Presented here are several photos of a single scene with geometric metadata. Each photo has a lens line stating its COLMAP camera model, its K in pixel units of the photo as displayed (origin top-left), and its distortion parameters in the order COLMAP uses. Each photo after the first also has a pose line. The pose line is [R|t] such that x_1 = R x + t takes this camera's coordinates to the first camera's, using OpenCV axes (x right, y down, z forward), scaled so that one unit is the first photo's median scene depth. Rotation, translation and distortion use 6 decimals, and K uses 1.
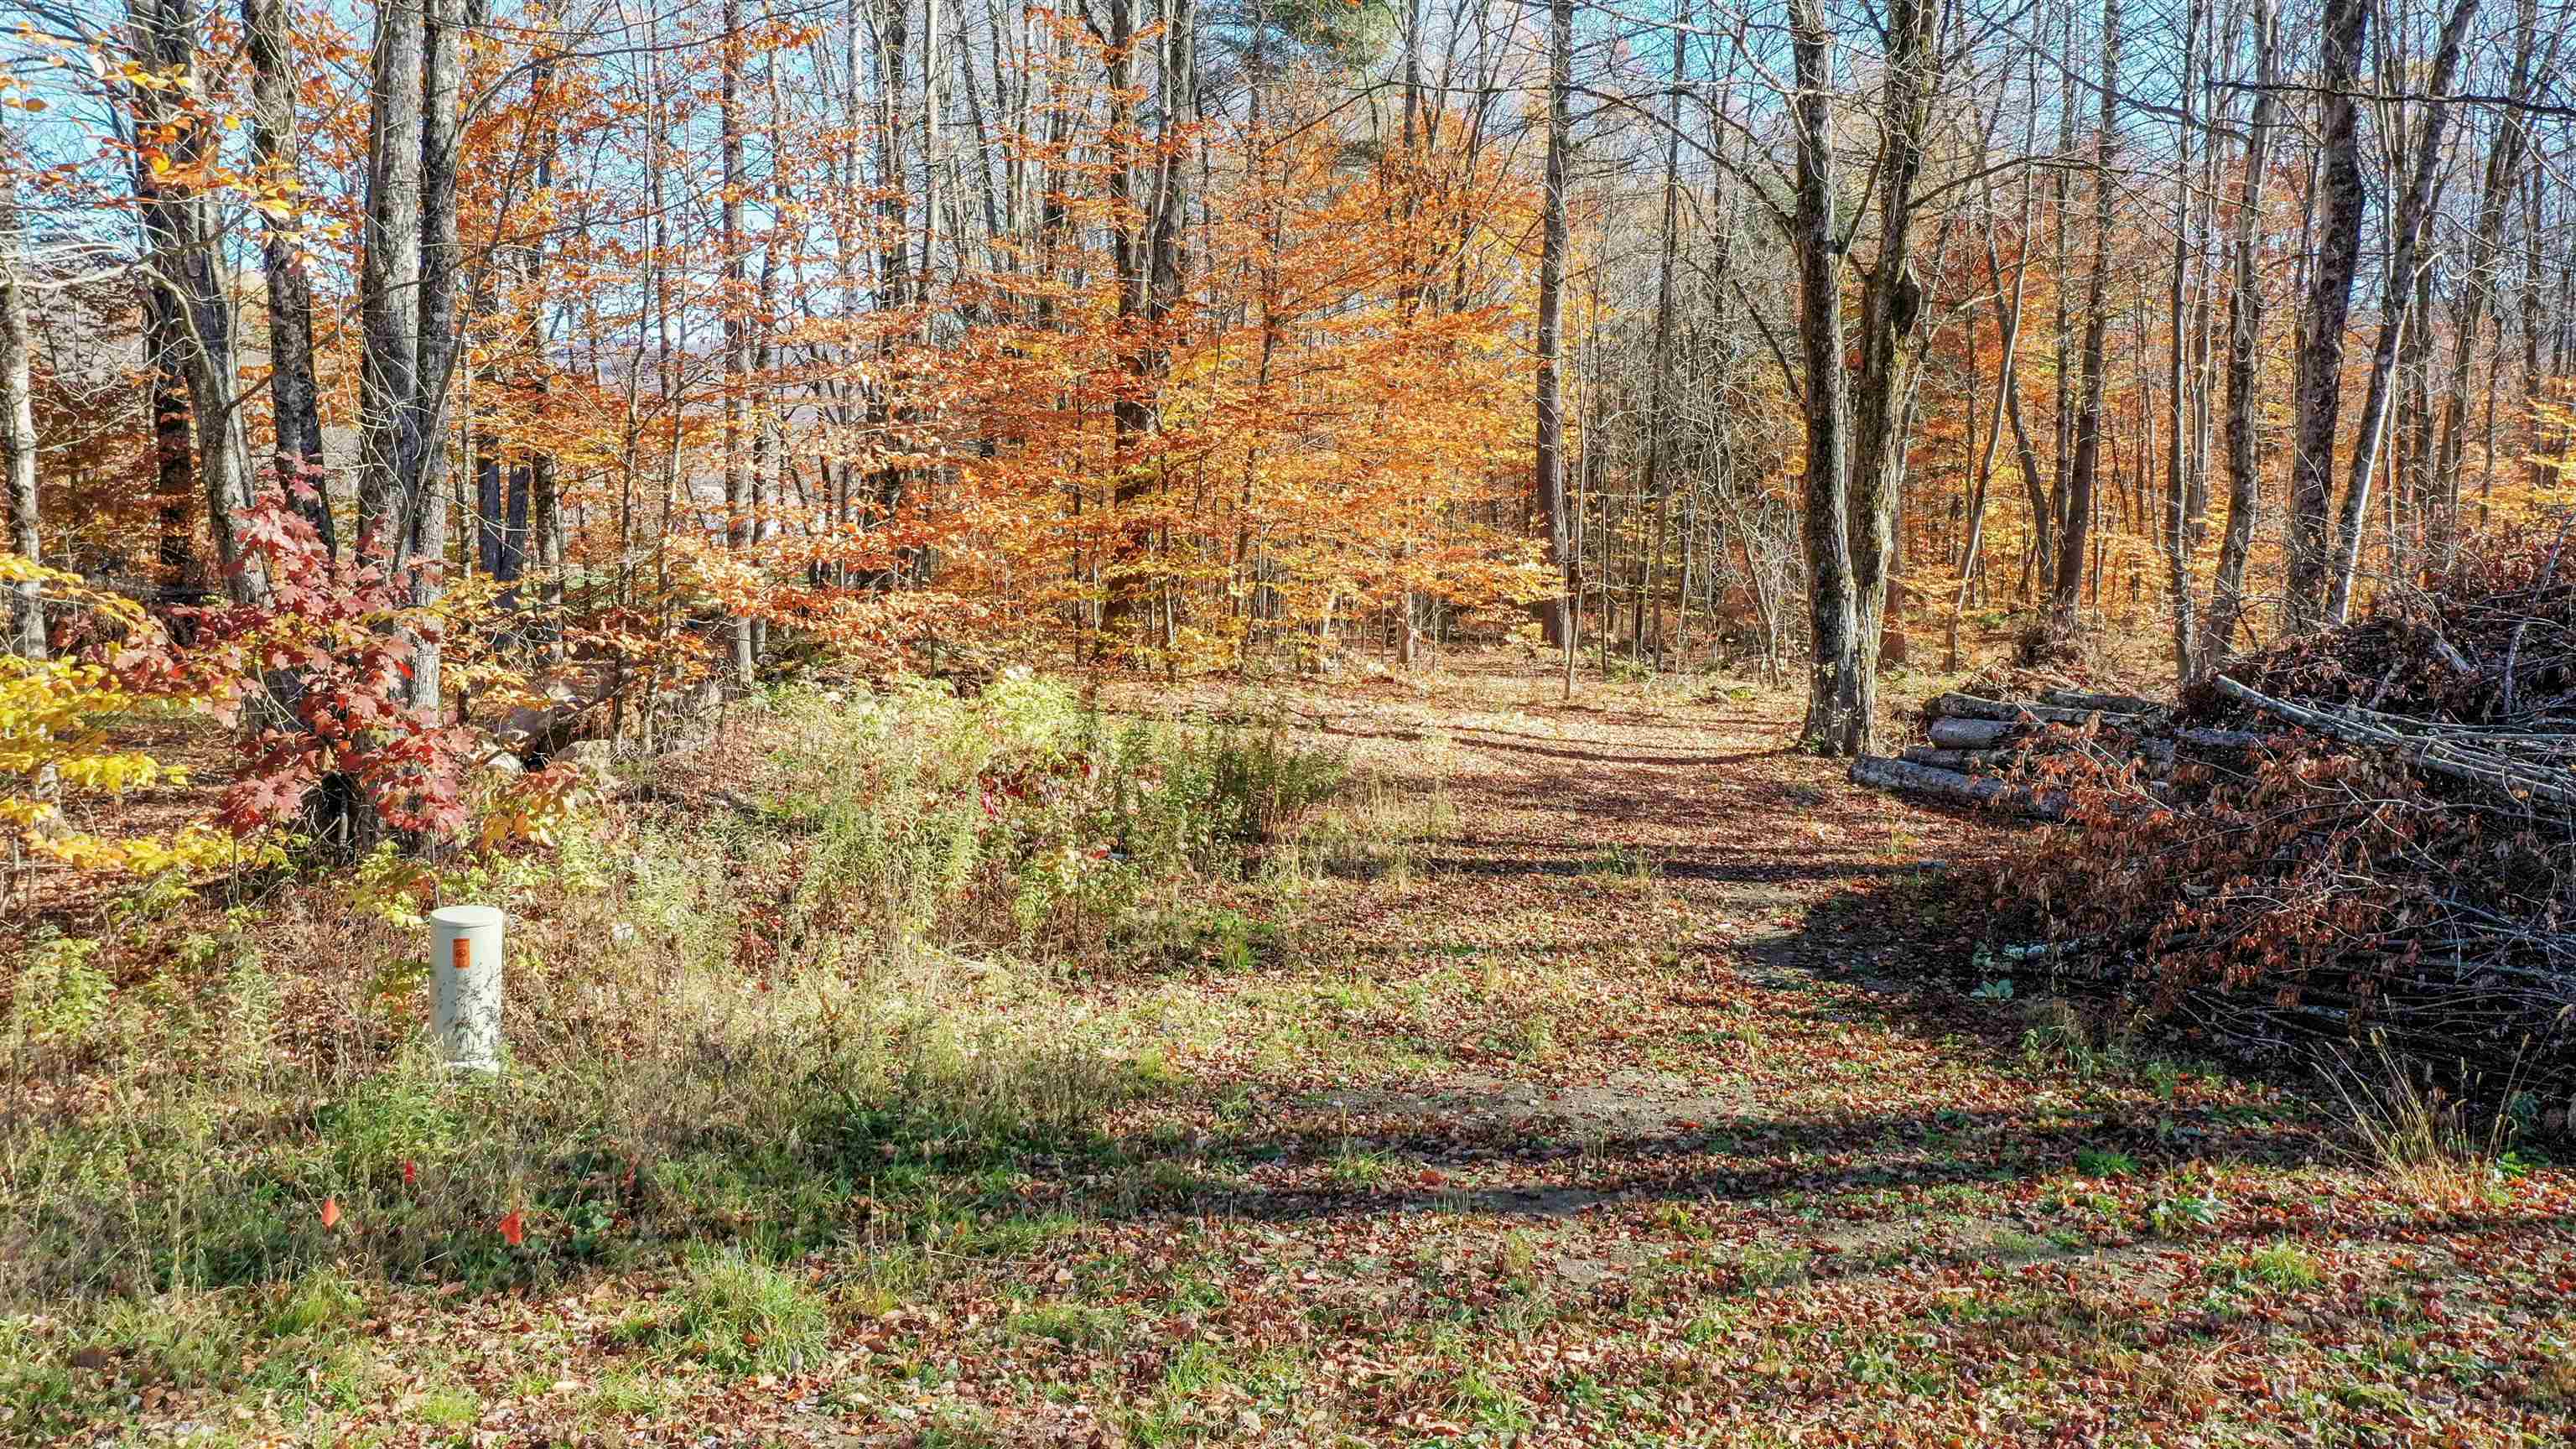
lens RADIAL K [[2061.7, 0, 1288.9], [0, 2061.7, 730.4], [0, 0, 1]] dist [0.018041, 0.008422]
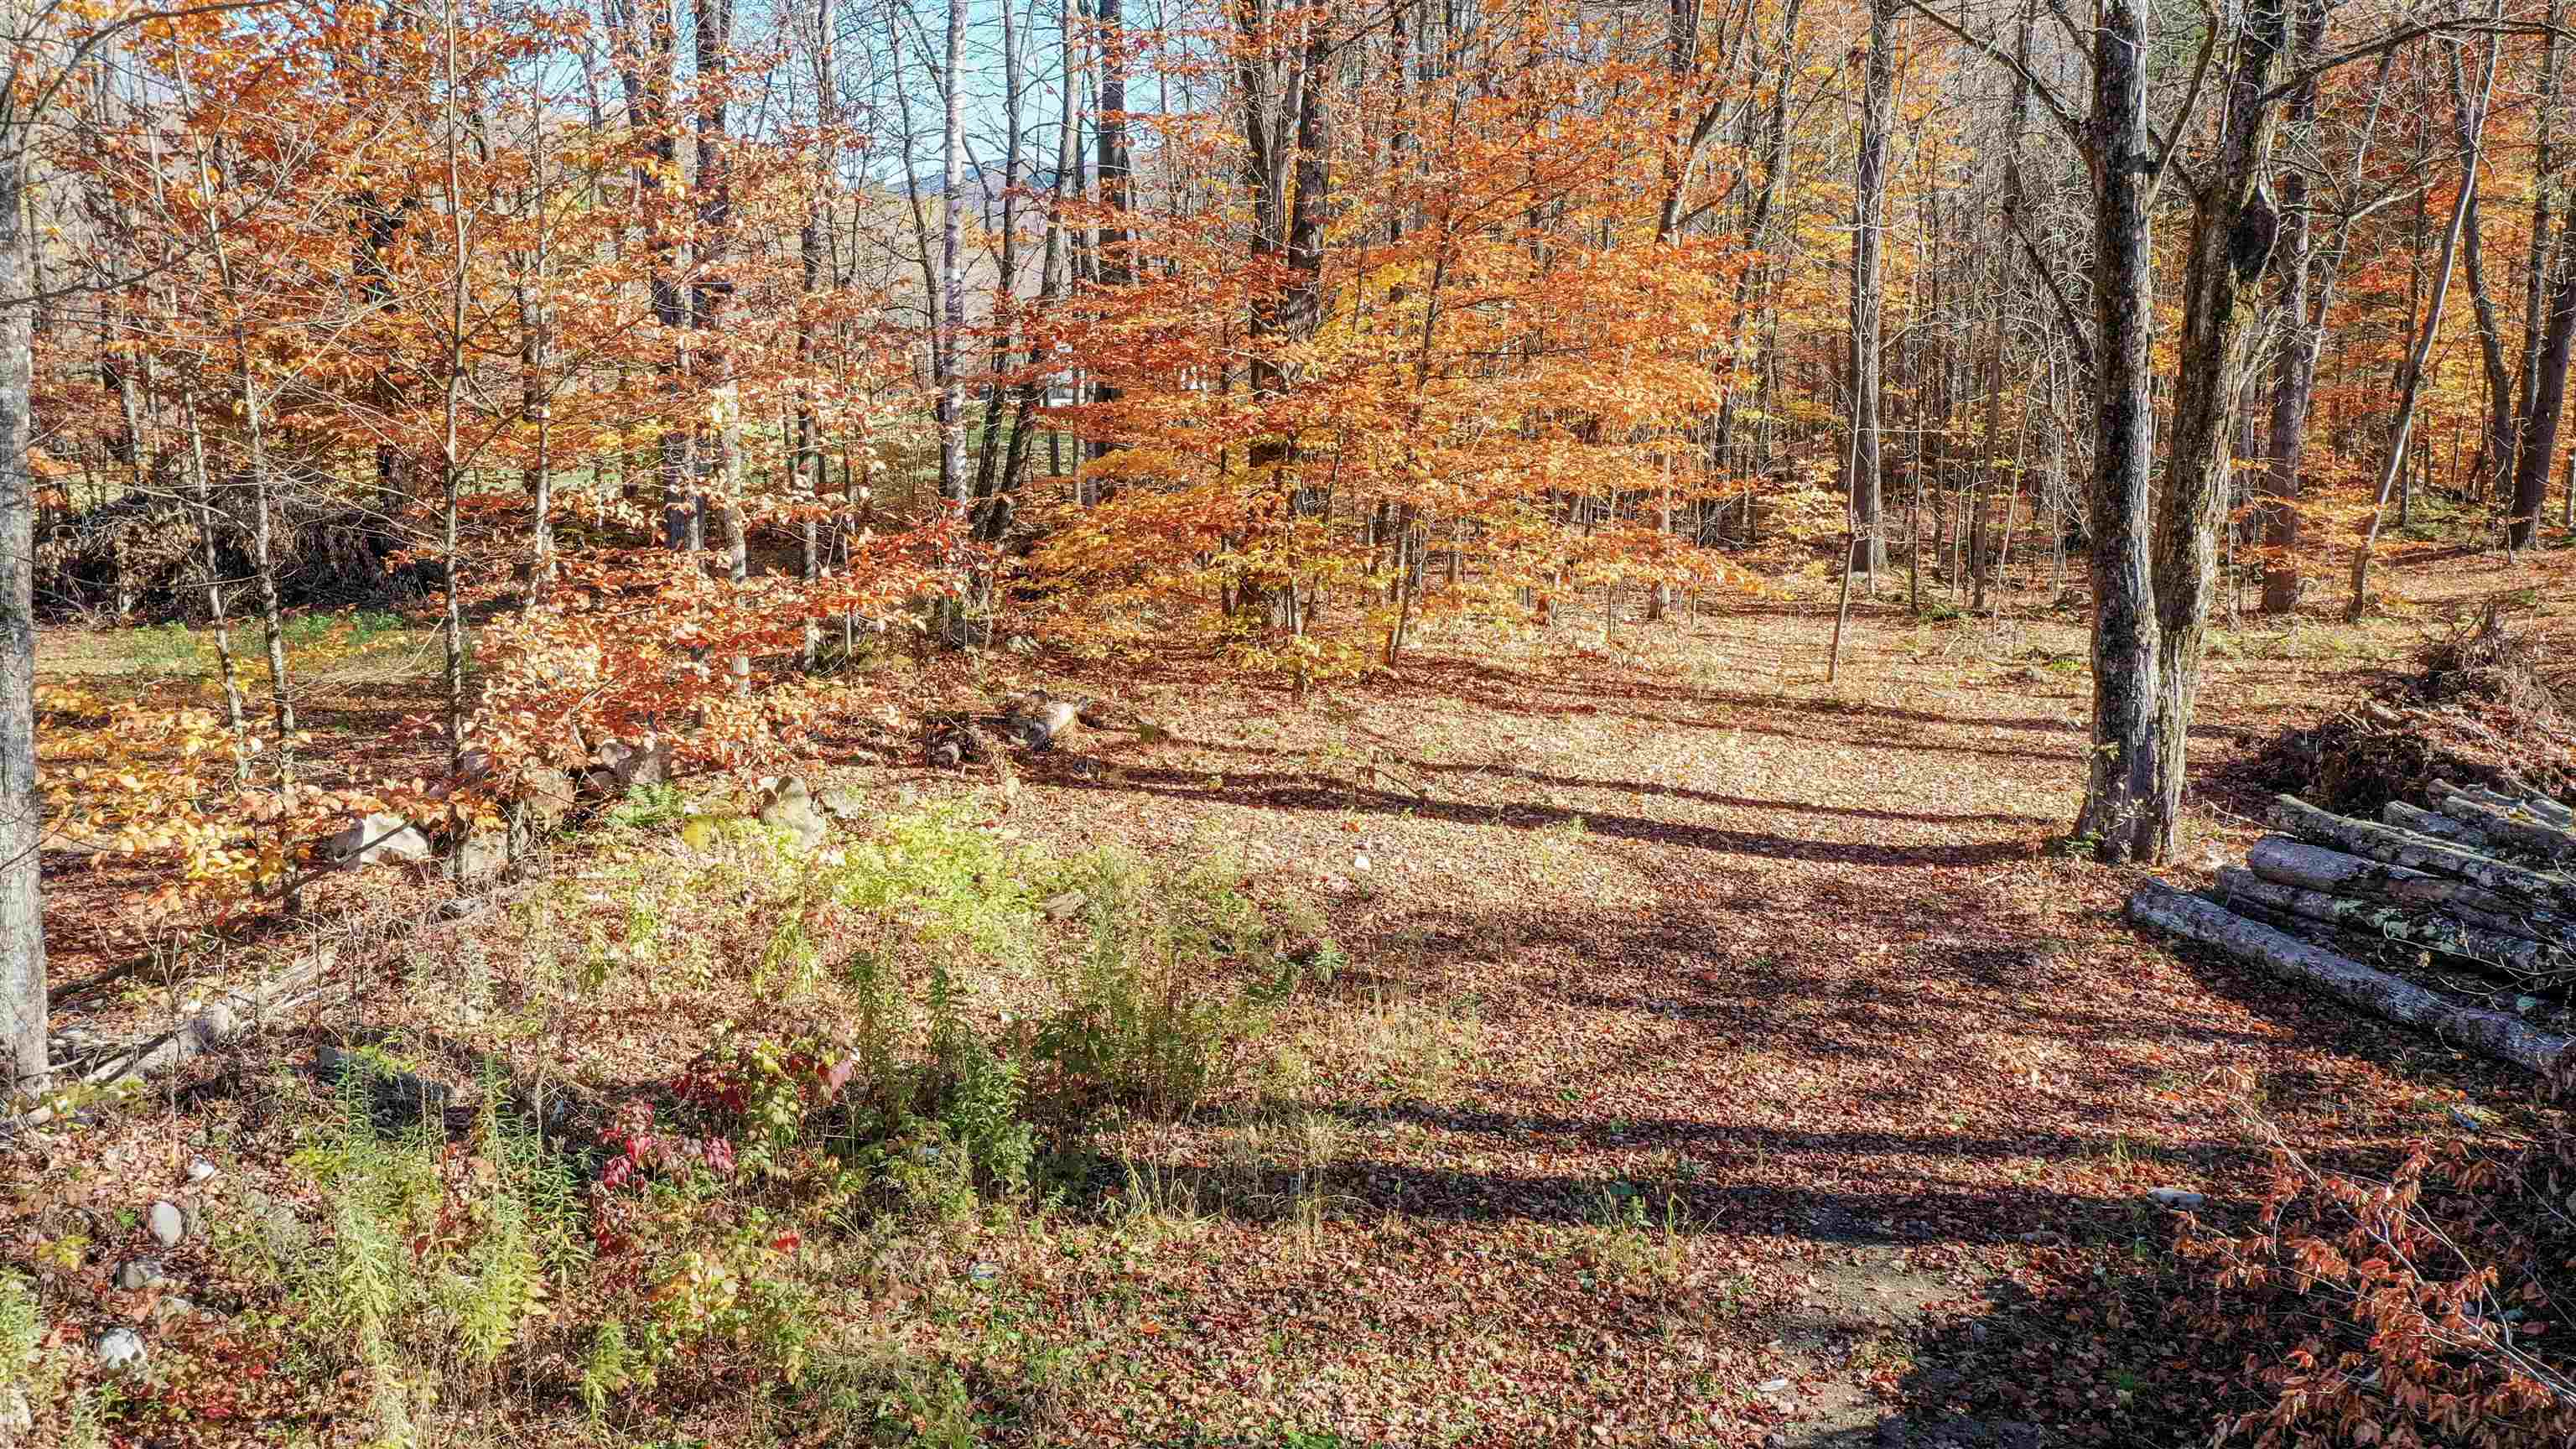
lens RADIAL K [[2061.7, 0, 1285.7], [0, 2061.7, 716.6], [0, 0, 1]] dist [0.018041, 0.008422]
pose [[0.982889, 0.028053, -0.182050, 0.104754], [-0.013154, 0.996501, 0.082534, -0.095859], [0.183728, -0.078727, 0.979819, 0.223951]]
